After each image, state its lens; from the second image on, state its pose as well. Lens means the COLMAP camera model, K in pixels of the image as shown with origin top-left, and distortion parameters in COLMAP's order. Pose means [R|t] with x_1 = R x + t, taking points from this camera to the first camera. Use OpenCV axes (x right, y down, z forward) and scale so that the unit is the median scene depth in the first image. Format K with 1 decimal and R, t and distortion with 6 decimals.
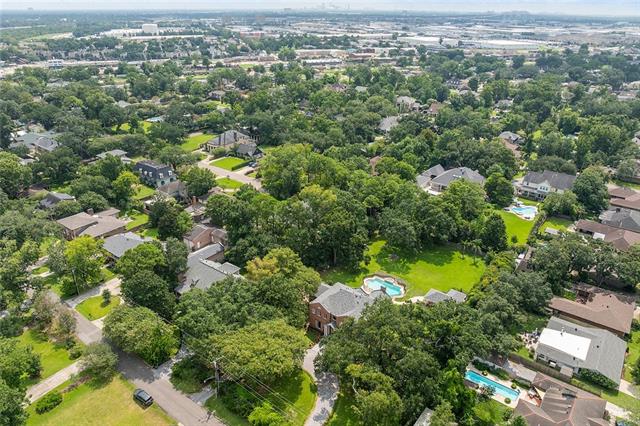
lens RADIAL K [[439.3, 0, 320.0], [0, 439.3, 213.0], [0, 0, 1]] dist [-0.042799, -0.000189]
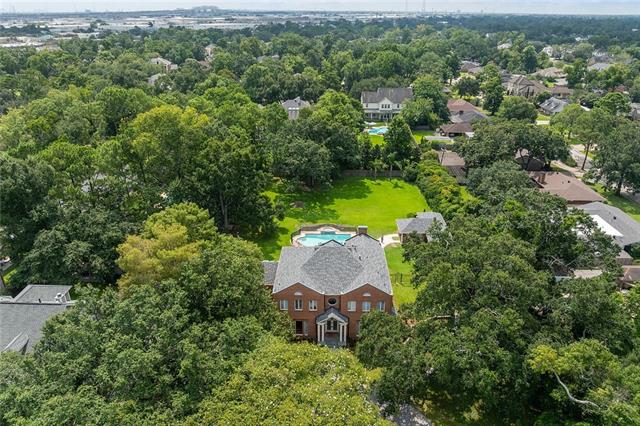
lens RADIAL K [[439.3, 0, 320.0], [0, 439.3, 213.0], [0, 0, 1]] dist [-0.042799, -0.000189]
pose [[0.797138, -0.238812, 0.554563, -0.194647], [0.239896, 0.968120, 0.072072, 0.077743], [-0.554095, 0.075586, 0.829015, 0.456351]]
